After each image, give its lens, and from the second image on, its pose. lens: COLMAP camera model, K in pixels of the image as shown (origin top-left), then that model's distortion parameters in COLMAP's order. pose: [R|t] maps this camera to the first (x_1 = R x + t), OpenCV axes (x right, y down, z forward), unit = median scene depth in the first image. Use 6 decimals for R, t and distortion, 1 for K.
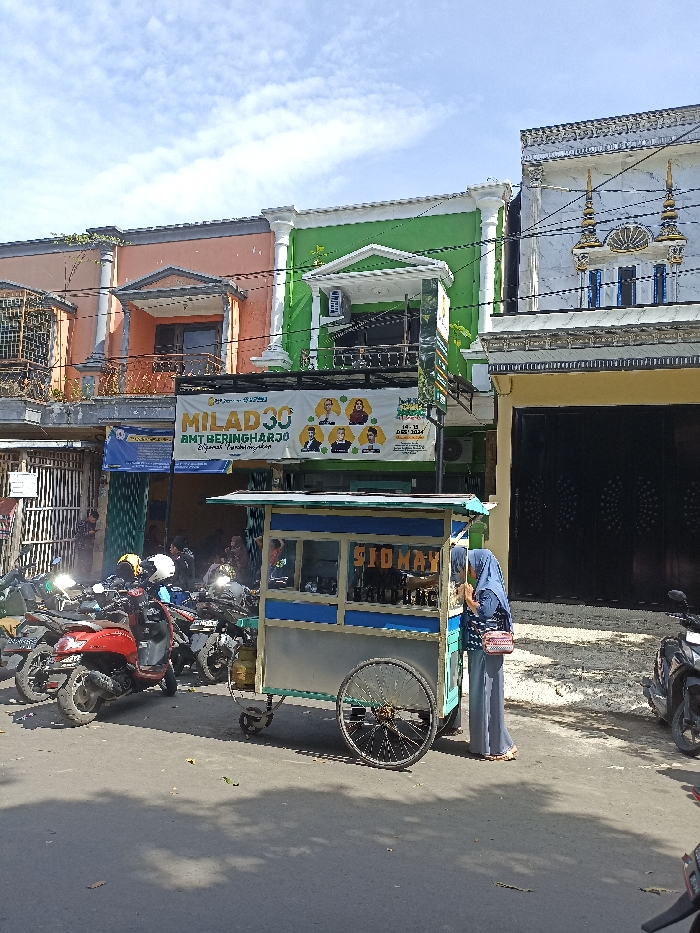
lens RADIAL K [[691.0, 0, 356.5], [0, 691.0, 466.2], [0, 0, 1]] dist [0.040701, -0.026992]
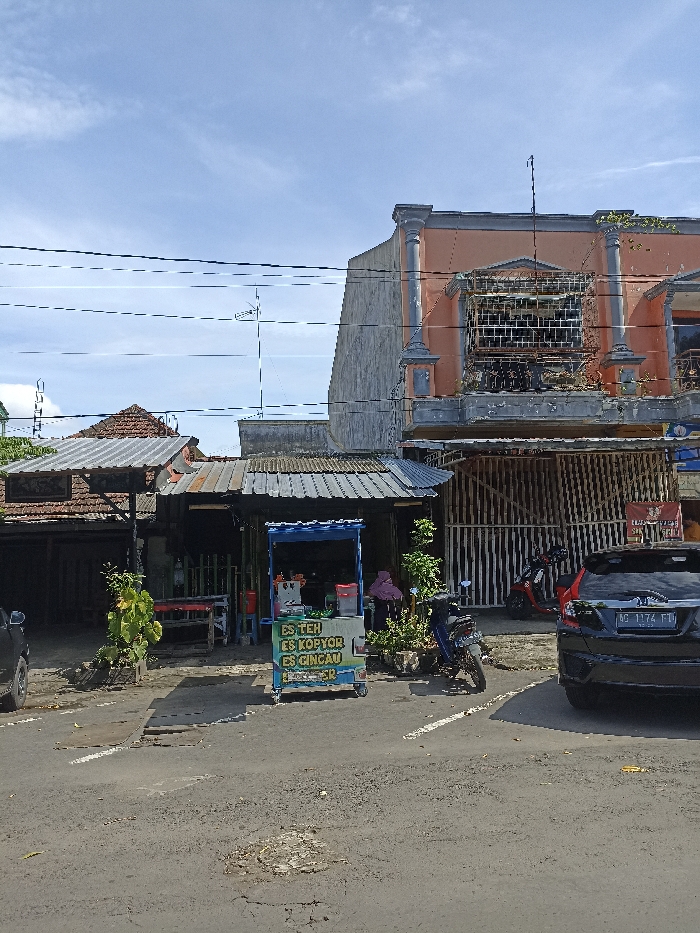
lens RADIAL K [[681.4, 0, 344.1], [0, 681.4, 470.9], [0, 0, 1]] dist [0.046154, -0.054563]
pose [[0.902129, -0.026469, 0.430654, -1.217352], [0.029077, 0.999577, 0.000527, -0.005808], [-0.430486, 0.012047, 0.902517, 0.365857]]
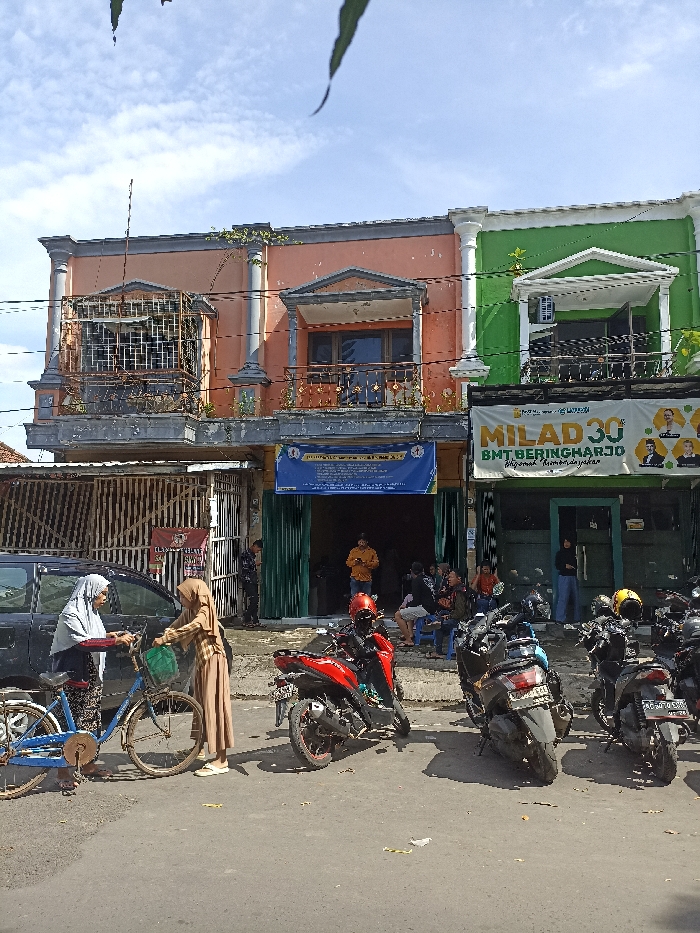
lens RADIAL K [[681.4, 0, 344.1], [0, 681.4, 470.9], [0, 0, 1]] dist [0.046154, -0.054563]
pose [[0.987856, -0.016932, 0.154444, -0.431953], [0.020268, 0.999594, -0.020049, -0.004120], [-0.154042, 0.022936, 0.987798, 0.126540]]
